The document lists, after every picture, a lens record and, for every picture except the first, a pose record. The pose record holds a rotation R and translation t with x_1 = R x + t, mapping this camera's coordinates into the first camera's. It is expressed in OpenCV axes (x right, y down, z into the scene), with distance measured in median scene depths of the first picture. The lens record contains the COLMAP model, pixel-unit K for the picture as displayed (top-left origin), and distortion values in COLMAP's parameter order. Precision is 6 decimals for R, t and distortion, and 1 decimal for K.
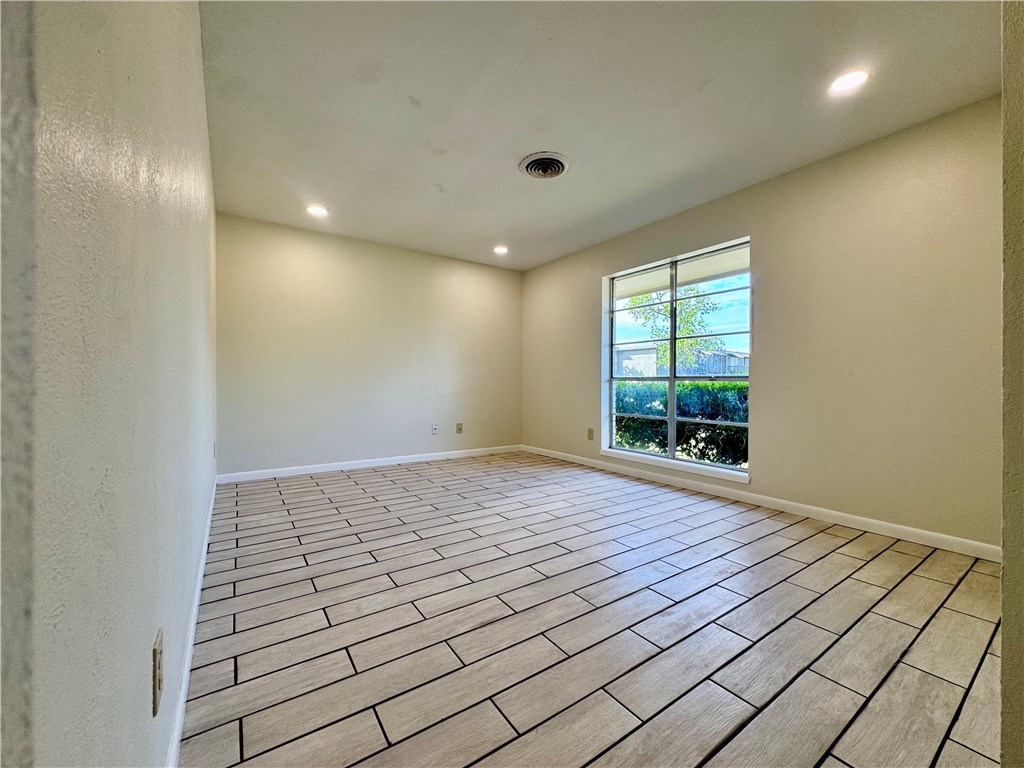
lens RADIAL K [[410.8, 0, 512.0], [0, 410.8, 384.0], [0, 0, 1]] dist [-0.003357, 0.000390]
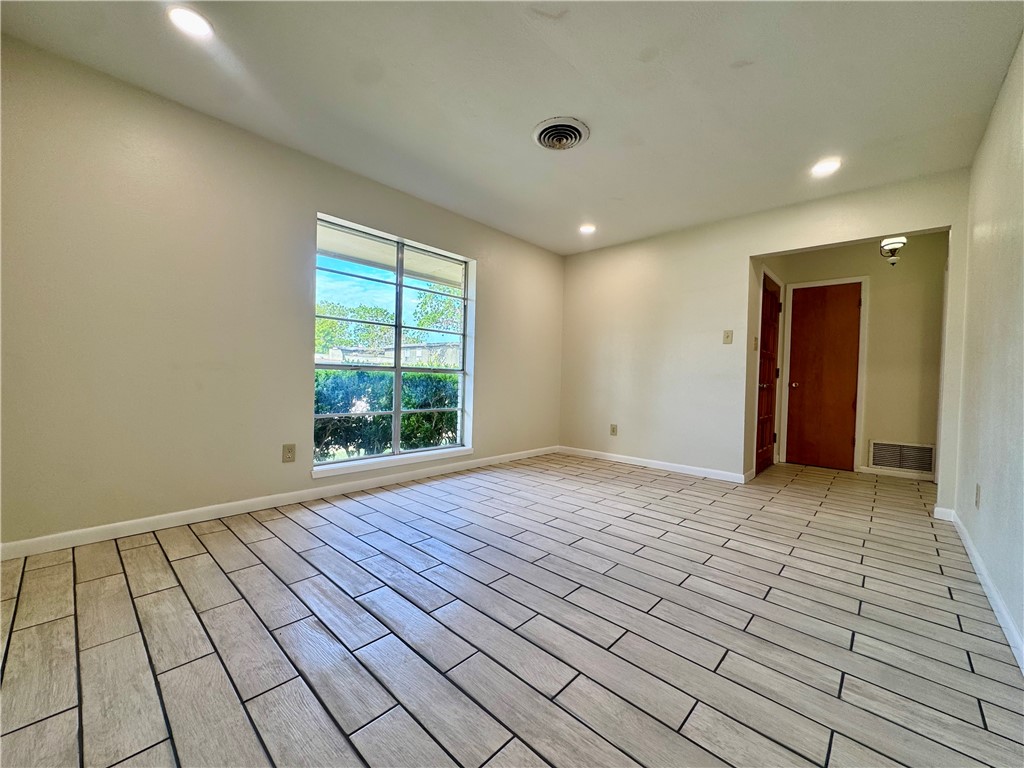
lens RADIAL K [[410.8, 0, 512.0], [0, 410.8, 384.0], [0, 0, 1]] dist [-0.003357, 0.000390]
pose [[-0.217223, -0.031478, 0.975614, -0.713141], [-0.023010, 0.999367, 0.027122, -0.013465], [-0.975851, -0.016558, -0.217810, 1.176915]]
